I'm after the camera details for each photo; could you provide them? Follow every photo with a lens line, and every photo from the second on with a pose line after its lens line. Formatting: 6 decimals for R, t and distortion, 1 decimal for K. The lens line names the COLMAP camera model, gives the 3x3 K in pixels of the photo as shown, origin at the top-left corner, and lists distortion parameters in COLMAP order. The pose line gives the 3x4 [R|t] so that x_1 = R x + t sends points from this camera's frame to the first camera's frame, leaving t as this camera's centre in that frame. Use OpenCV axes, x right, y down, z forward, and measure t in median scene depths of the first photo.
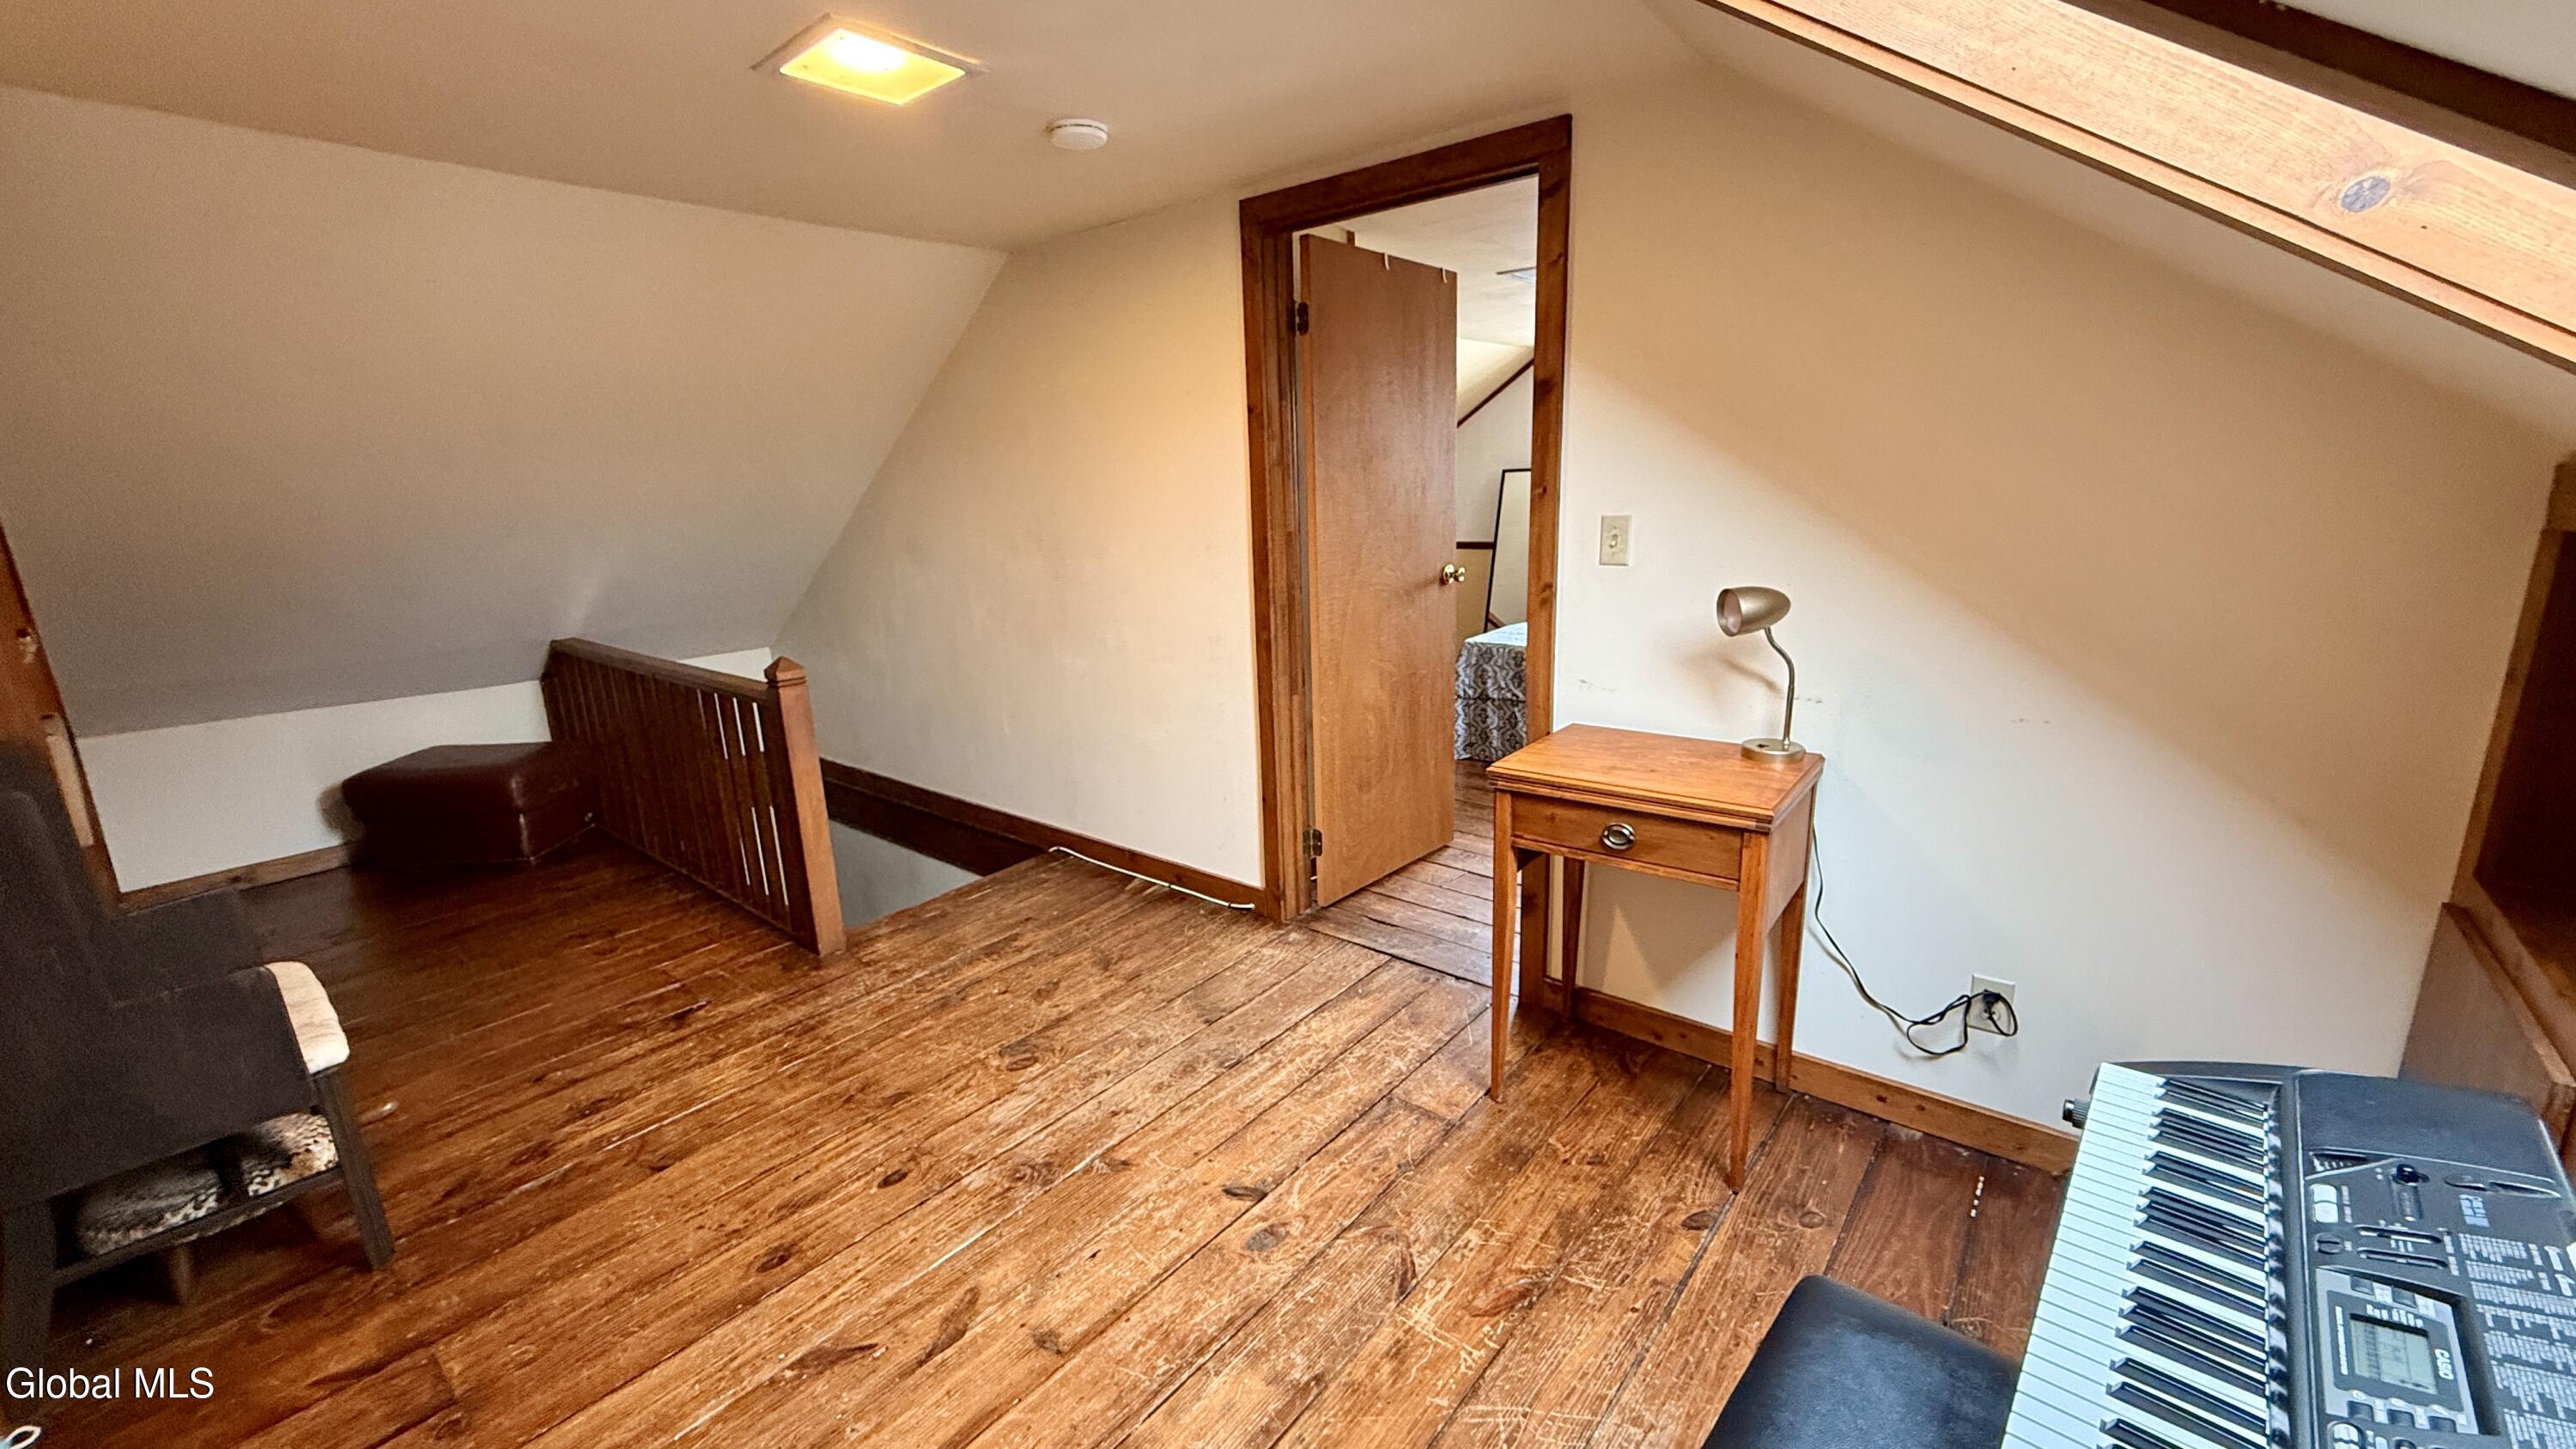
lens RADIAL K [[1026.7, 0, 1282.2], [0, 1026.7, 728.8], [0, 0, 1]] dist [0.002415, 0.000364]
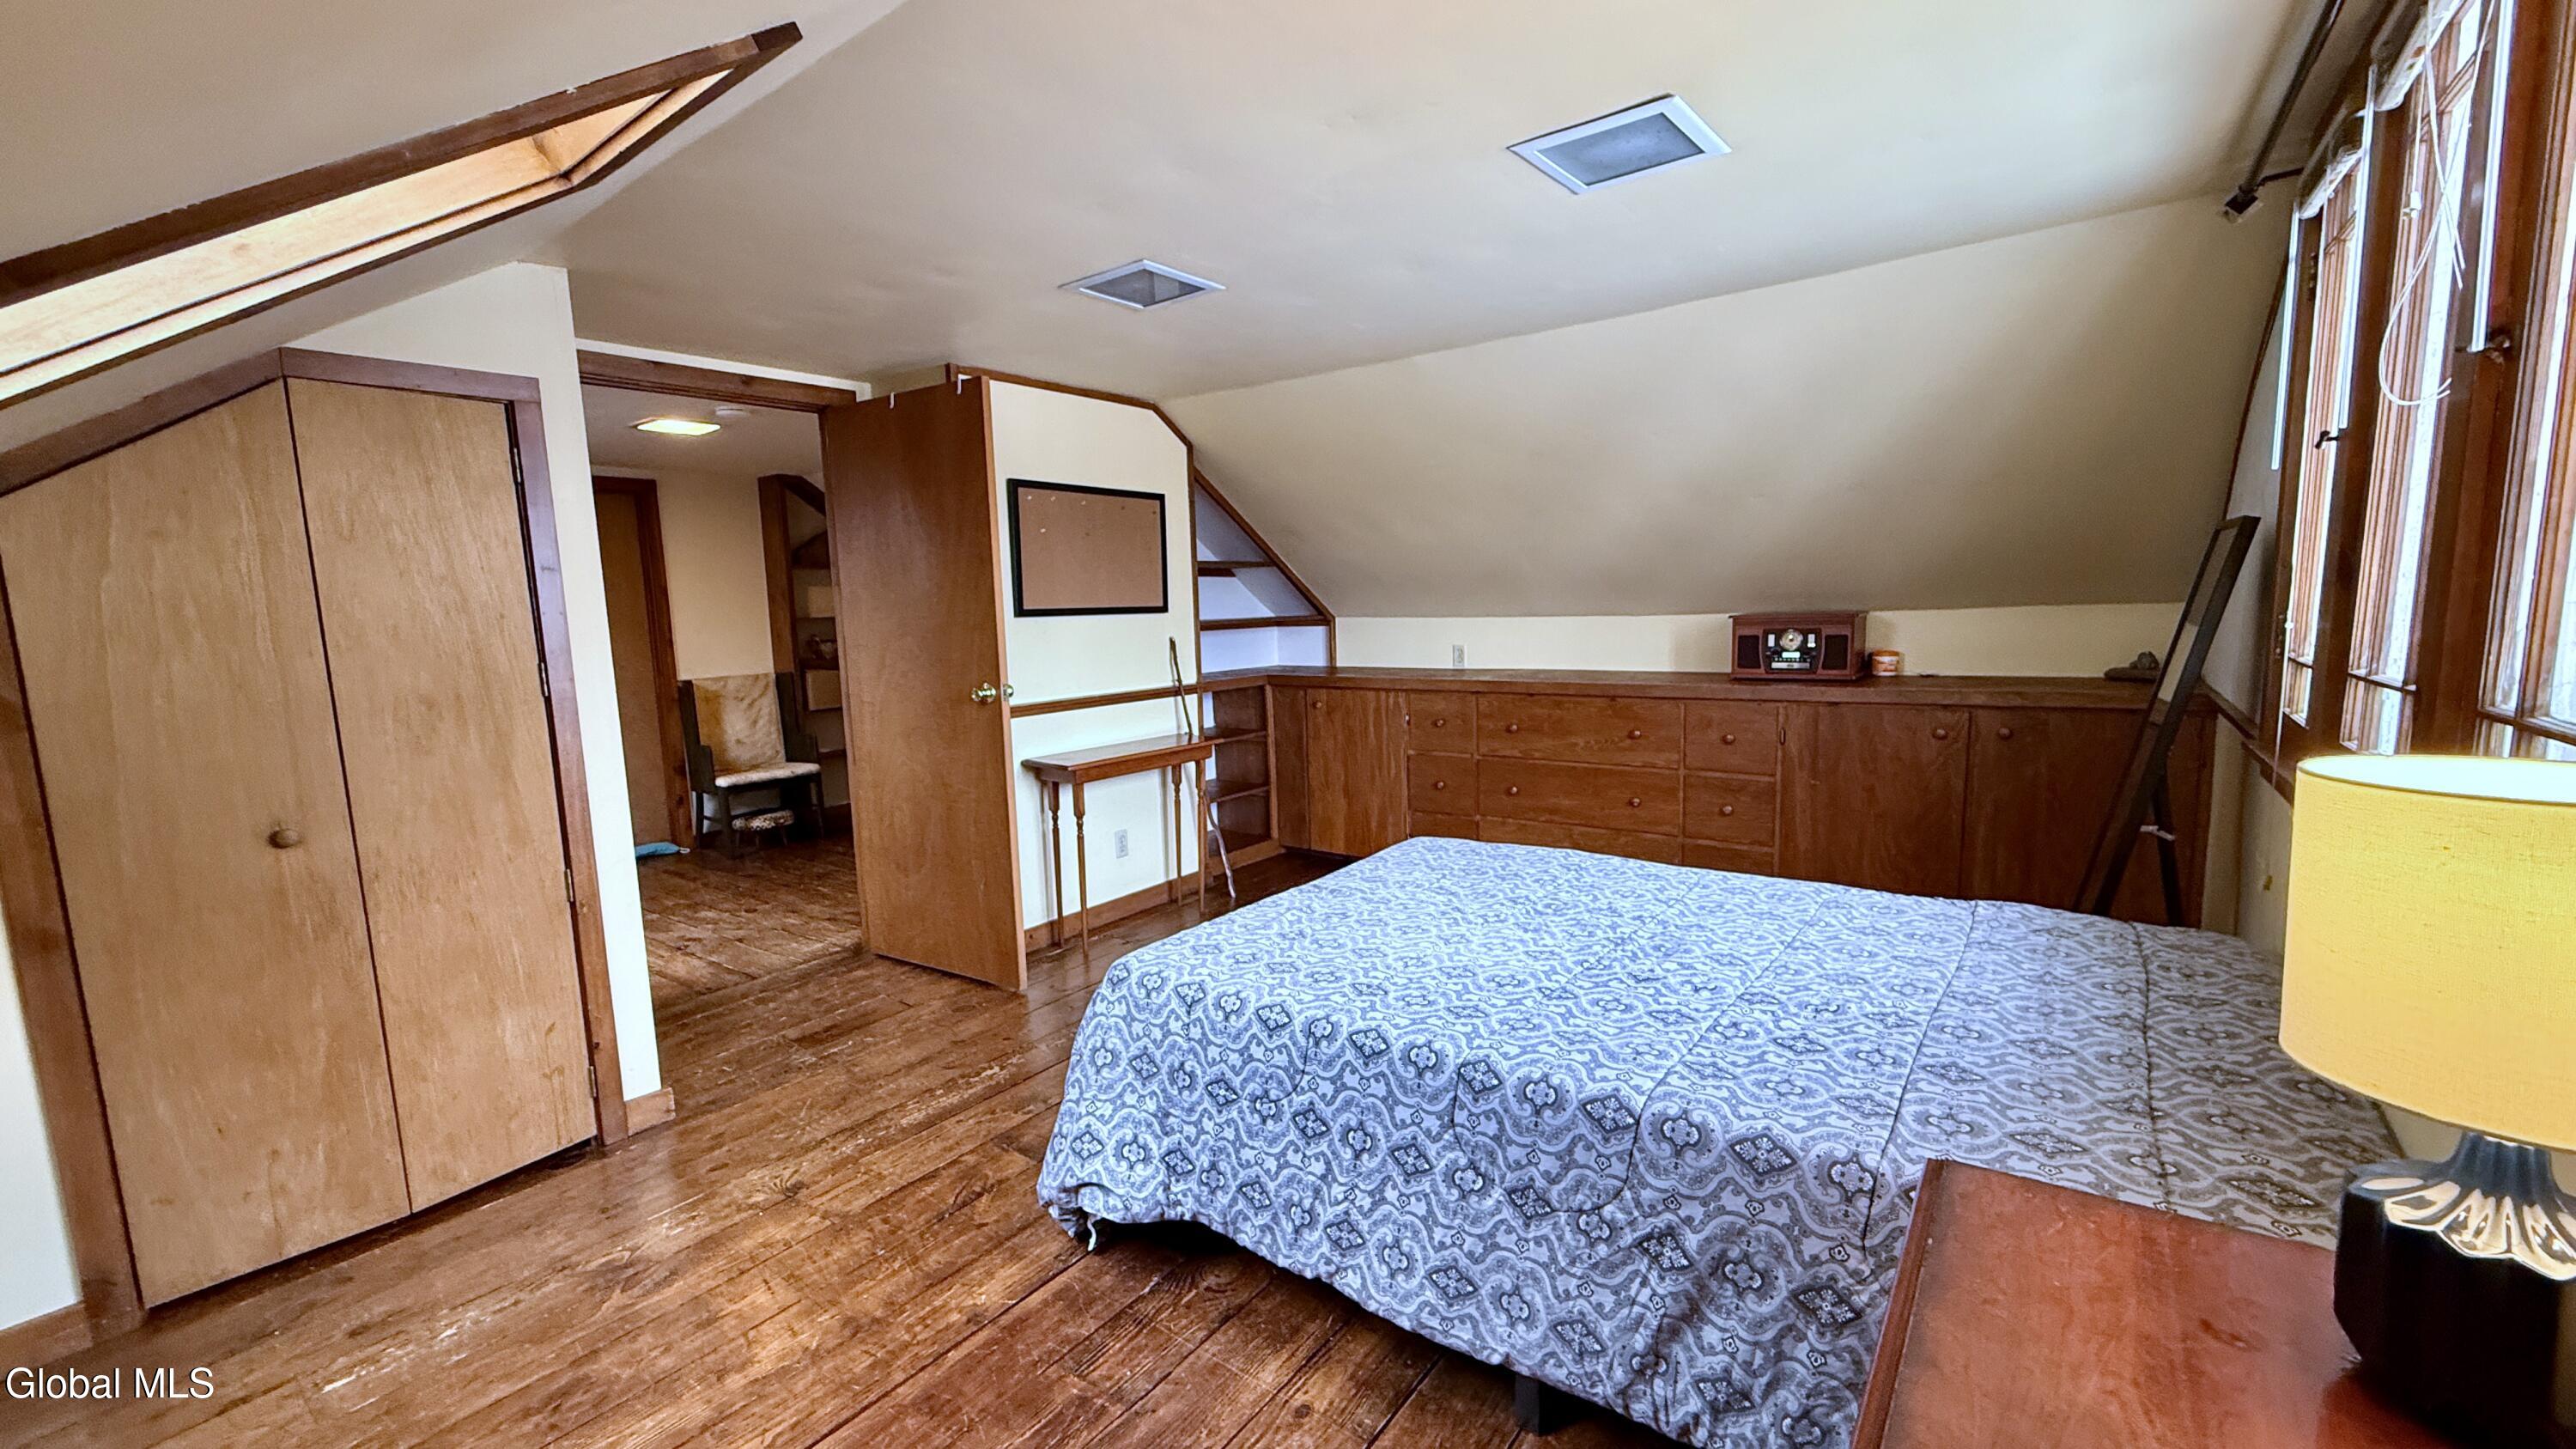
lens RADIAL K [[1026.7, 0, 1282.2], [0, 1026.7, 728.8], [0, 0, 1]] dist [0.002415, 0.000364]
pose [[0.067501, 0.157721, -0.985174, 1.268492], [-0.203290, 0.968886, 0.141185, -0.355076], [0.976789, 0.190746, 0.097464, 1.367665]]
